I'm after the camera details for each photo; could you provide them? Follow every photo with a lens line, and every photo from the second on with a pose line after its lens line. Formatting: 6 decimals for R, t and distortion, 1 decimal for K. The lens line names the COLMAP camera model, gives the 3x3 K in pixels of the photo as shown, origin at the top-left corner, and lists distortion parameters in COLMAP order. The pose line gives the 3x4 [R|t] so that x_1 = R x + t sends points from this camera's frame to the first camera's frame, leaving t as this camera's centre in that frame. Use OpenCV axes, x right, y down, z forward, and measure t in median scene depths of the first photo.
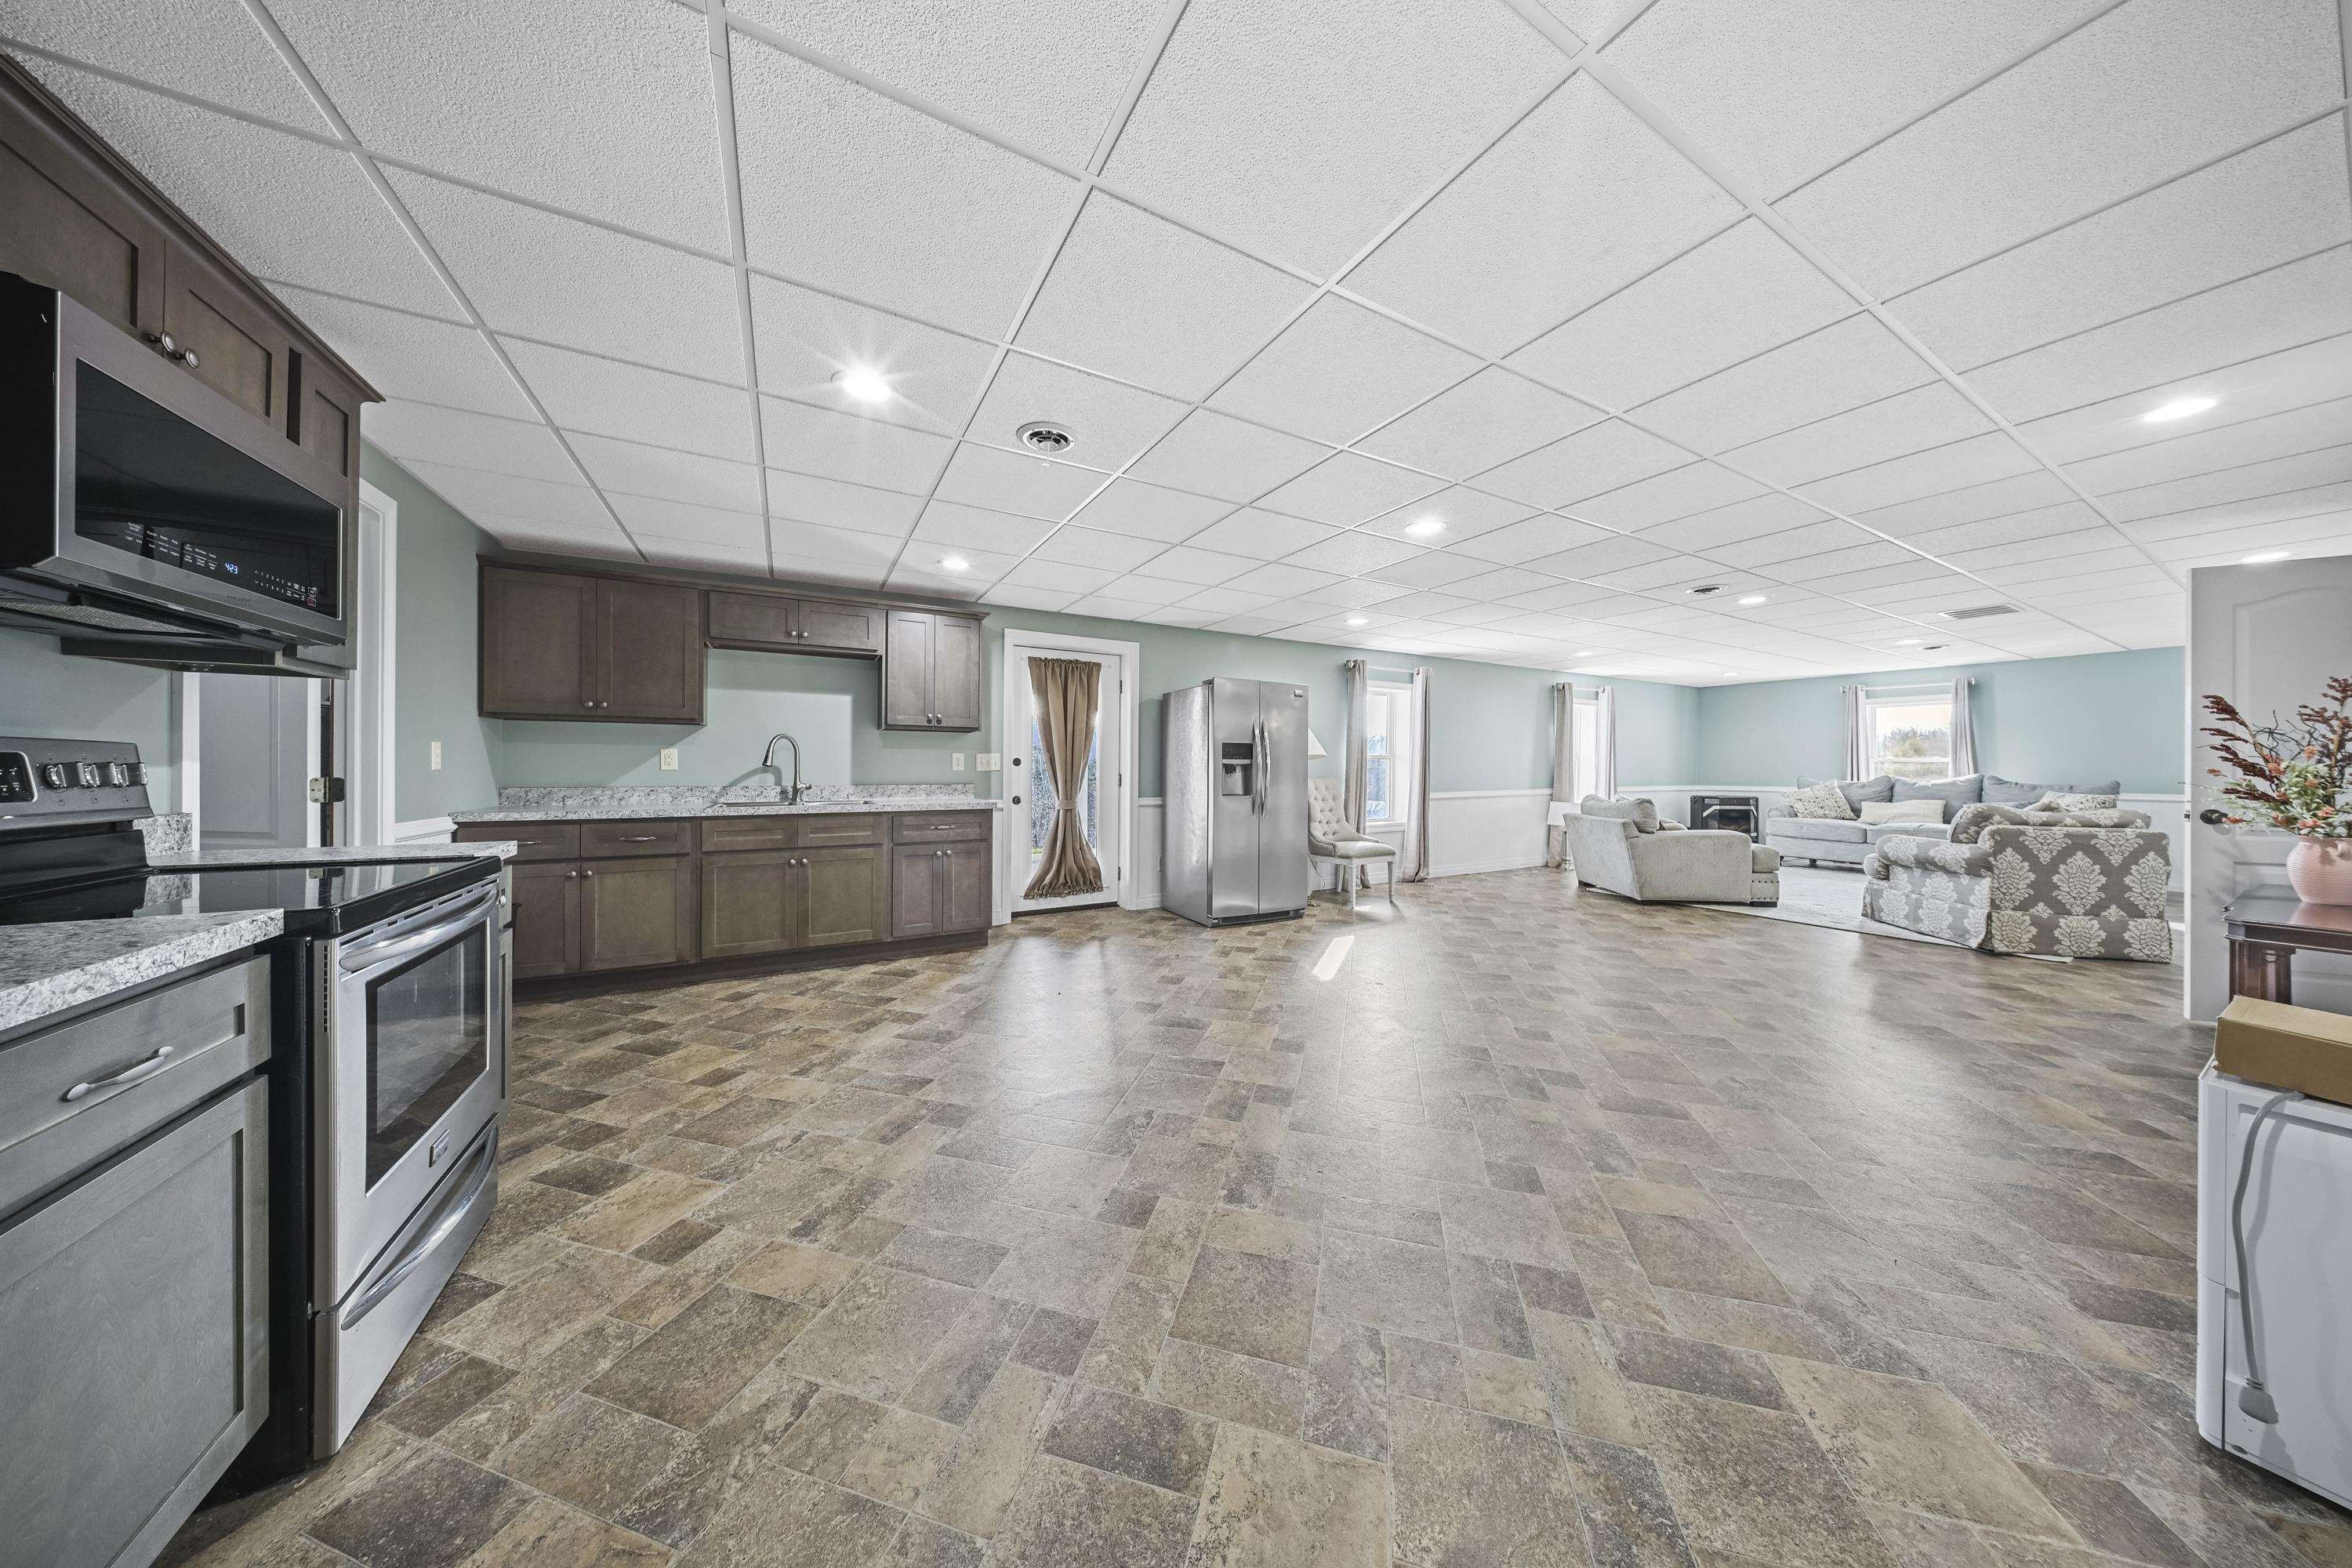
lens RADIAL K [[690.3, 0, 1177.4], [0, 690.3, 771.3], [0, 0, 1]] dist [0.001836, 0.000103]
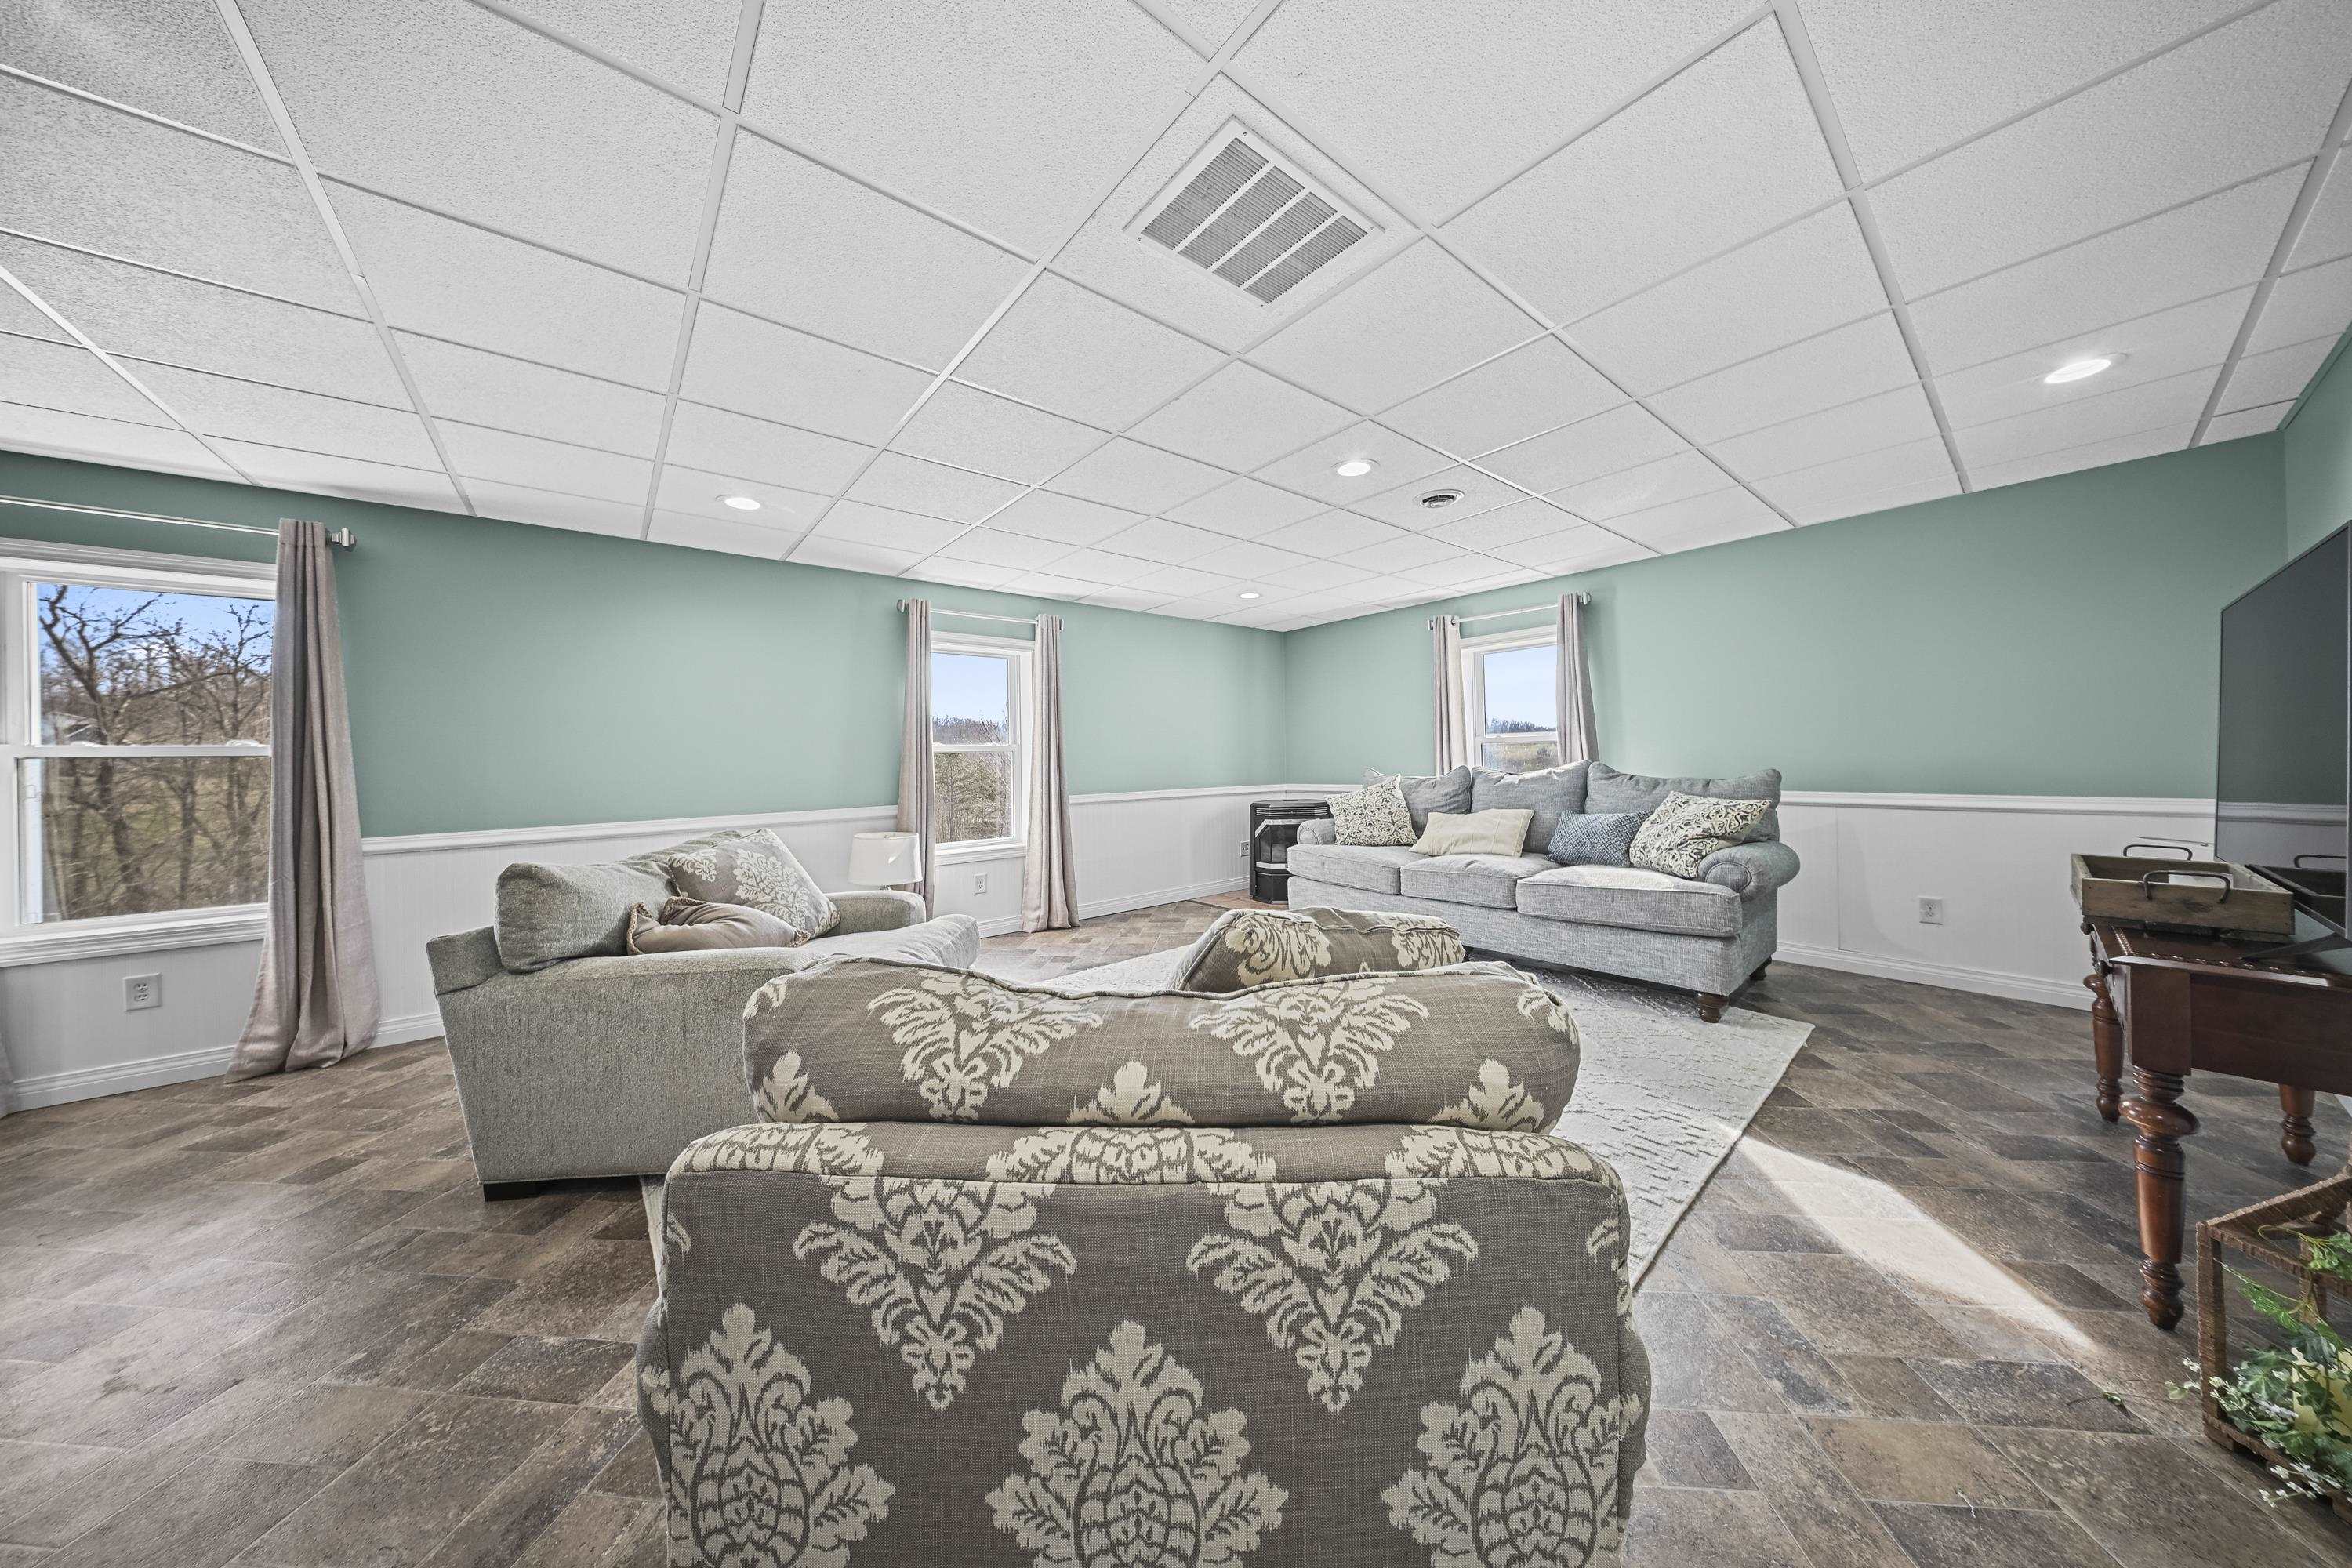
lens RADIAL K [[690.3, 0, 1174.8], [0, 690.3, 768.5], [0, 0, 1]] dist [0.001836, 0.000103]
pose [[0.989683, -0.021935, 0.141583, 0.705248], [0.020616, 0.999729, 0.010771, -0.002309], [-0.141781, -0.007741, 0.989868, 0.464464]]
